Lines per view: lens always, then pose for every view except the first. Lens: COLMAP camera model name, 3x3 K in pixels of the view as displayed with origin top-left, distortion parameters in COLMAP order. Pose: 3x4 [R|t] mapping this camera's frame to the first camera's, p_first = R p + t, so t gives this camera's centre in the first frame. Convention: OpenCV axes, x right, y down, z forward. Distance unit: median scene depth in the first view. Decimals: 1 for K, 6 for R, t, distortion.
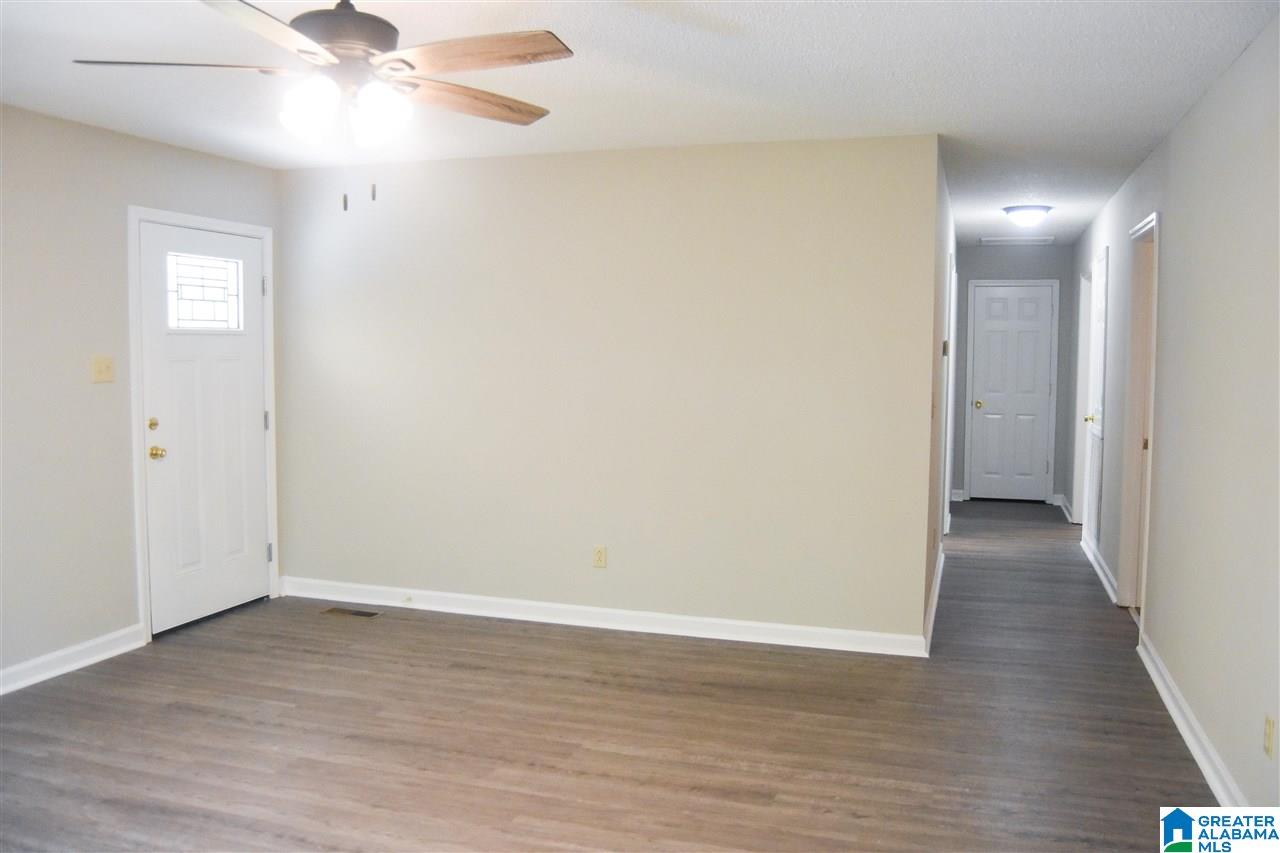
lens RADIAL K [[1030.8, 0, 651.3], [0, 1030.8, 427.2], [0, 0, 1]] dist [-0.101013, 0.052429]
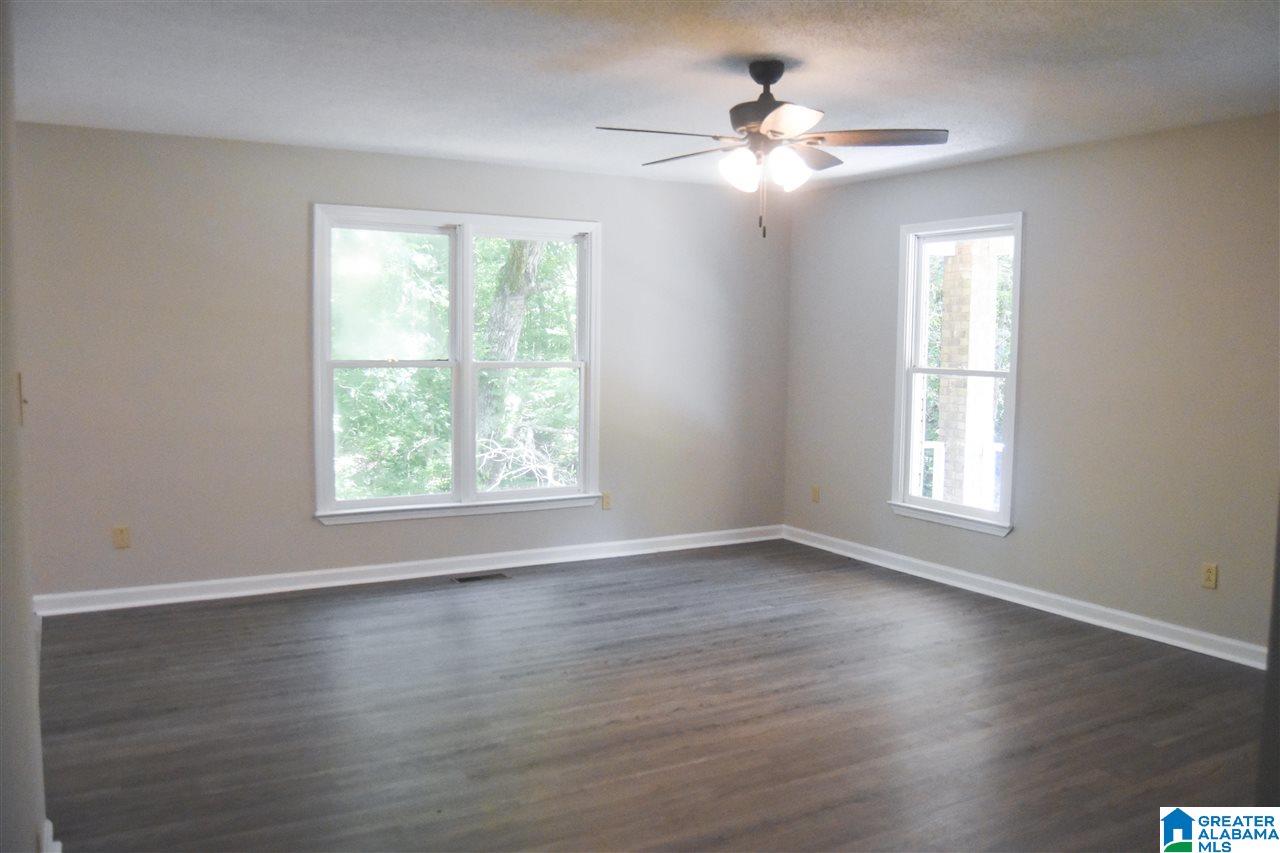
lens RADIAL K [[1022.6, 0, 610.3], [0, 1022.6, 427.6], [0, 0, 1]] dist [-0.092120, 0.000786]
pose [[-0.690837, 0.049421, -0.721320, 0.485753], [-0.067539, 0.988887, 0.132439, -0.066370], [0.719849, 0.140211, -0.679822, 1.010298]]
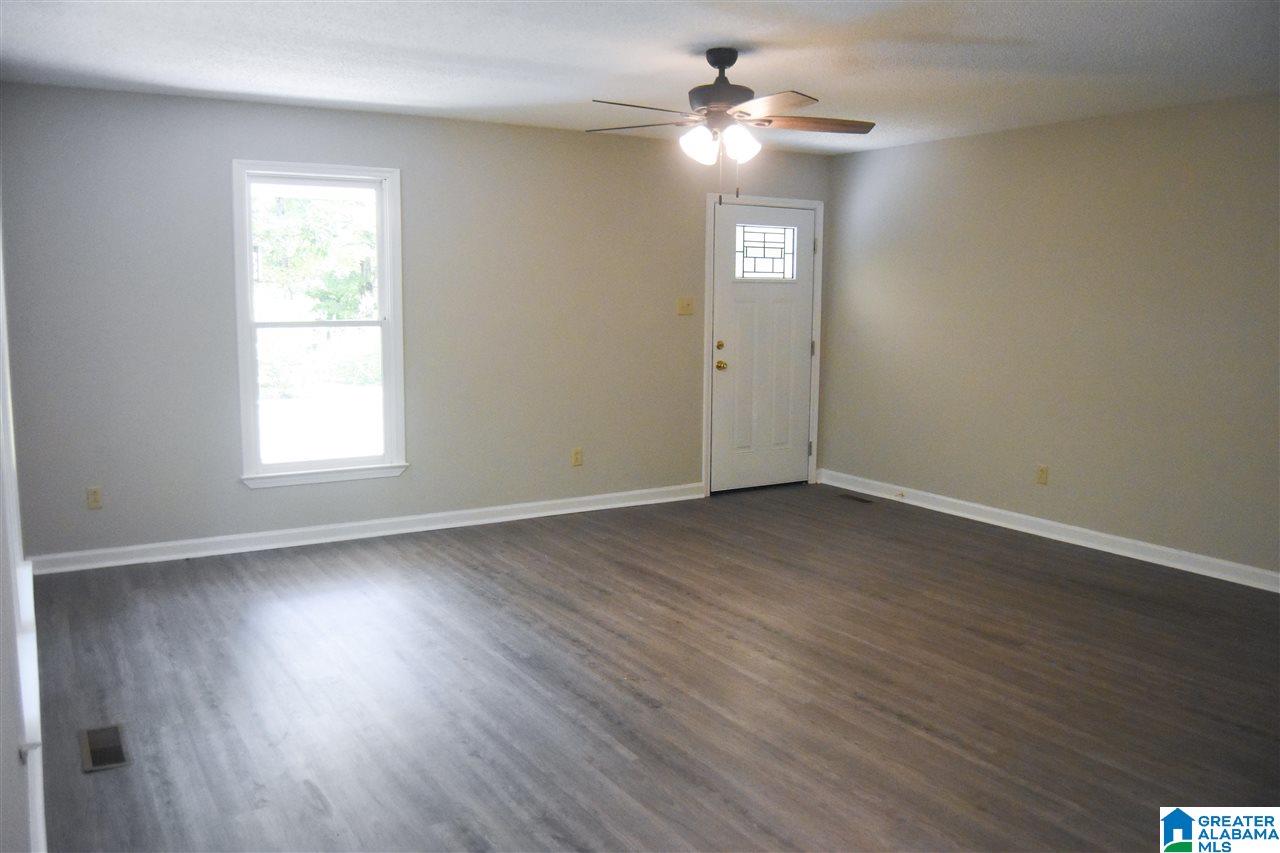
lens RADIAL K [[1030.8, 0, 651.3], [0, 1030.8, 427.2], [0, 0, 1]] dist [-0.101013, 0.052429]
pose [[0.761676, 0.082916, -0.642631, 0.381604], [-0.052352, 0.996411, 0.066514, 0.020613], [0.645840, -0.017019, 0.763283, -0.181011]]
